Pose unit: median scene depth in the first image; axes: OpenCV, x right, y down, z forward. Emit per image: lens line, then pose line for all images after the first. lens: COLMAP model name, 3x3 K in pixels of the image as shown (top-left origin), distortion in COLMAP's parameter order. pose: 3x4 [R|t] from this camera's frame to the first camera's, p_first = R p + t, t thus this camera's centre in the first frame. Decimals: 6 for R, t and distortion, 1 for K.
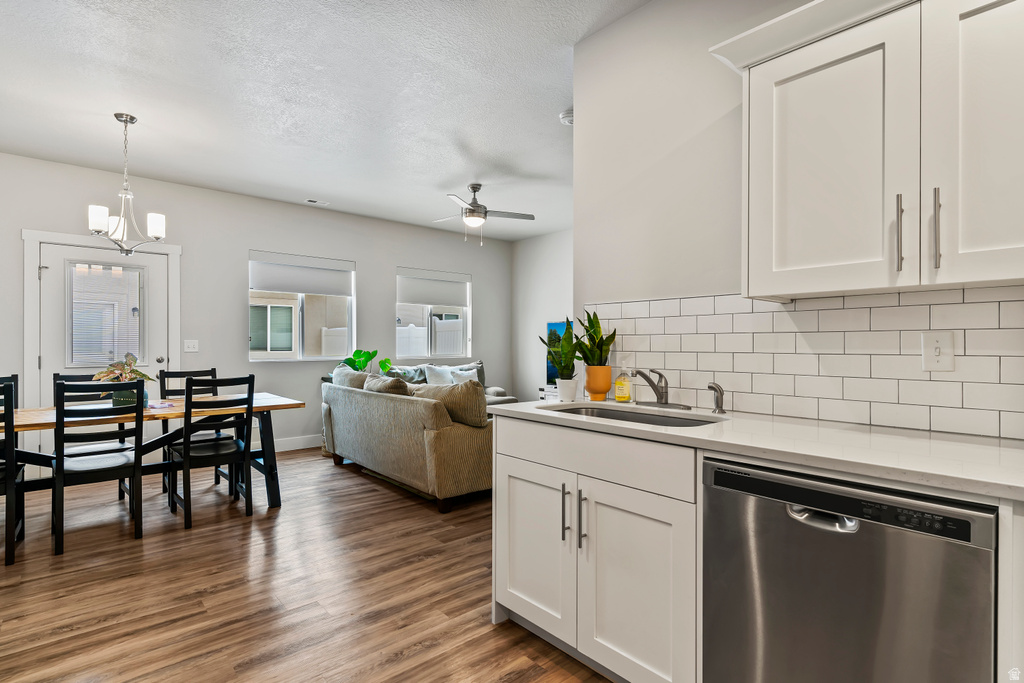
lens RADIAL K [[515.2, 0, 520.3], [0, 515.2, 344.5], [0, 0, 1]] dist [0.001163, -0.002848]
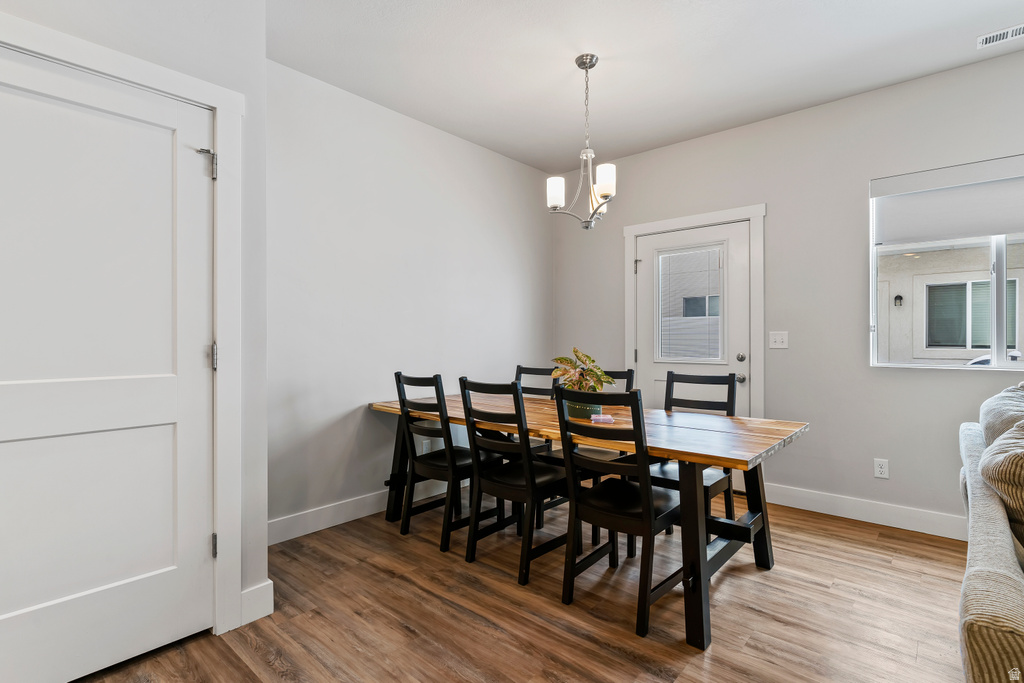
lens RADIAL K [[490.6, 0, 514.6], [0, 490.6, 341.6], [0, 0, 1]] dist [0.000970, -0.000945]
pose [[0.111241, 0.005274, -0.993780, -0.000201], [-0.001126, 0.999986, 0.005181, 0.001498], [0.993793, 0.000543, 0.111245, 0.430159]]
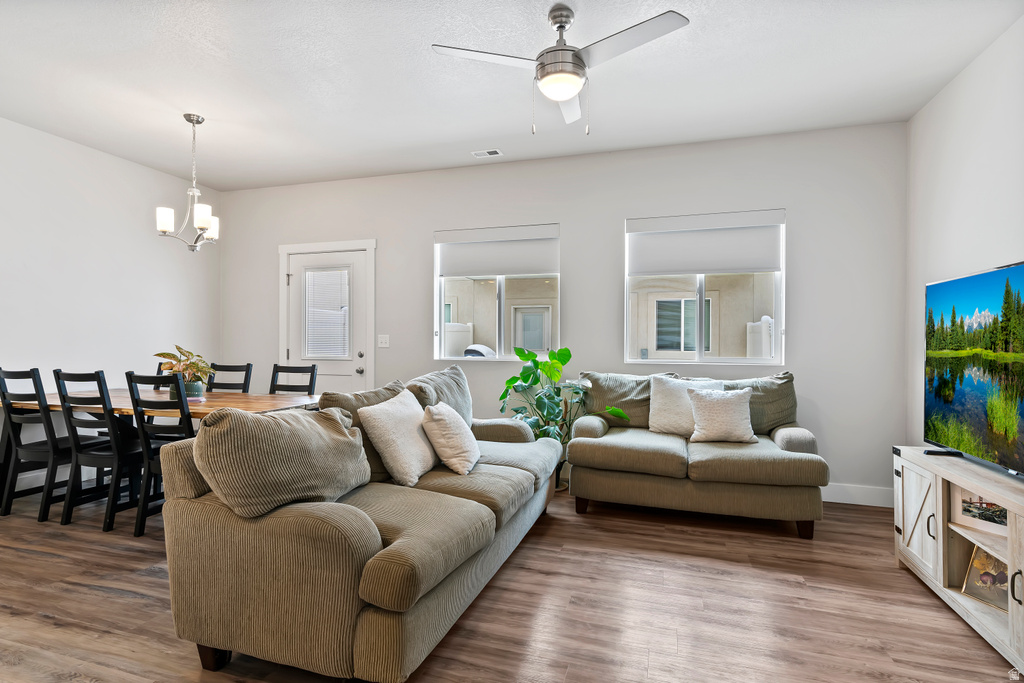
lens RADIAL K [[515.2, 0, 522.2], [0, 515.2, 342.2], [0, 0, 1]] dist [0.001163, -0.002848]
pose [[0.512515, -0.001160, -0.858677, 0.246974], [-0.005447, 0.999975, -0.004602, 0.005798], [0.858661, 0.007035, 0.512496, 0.558949]]
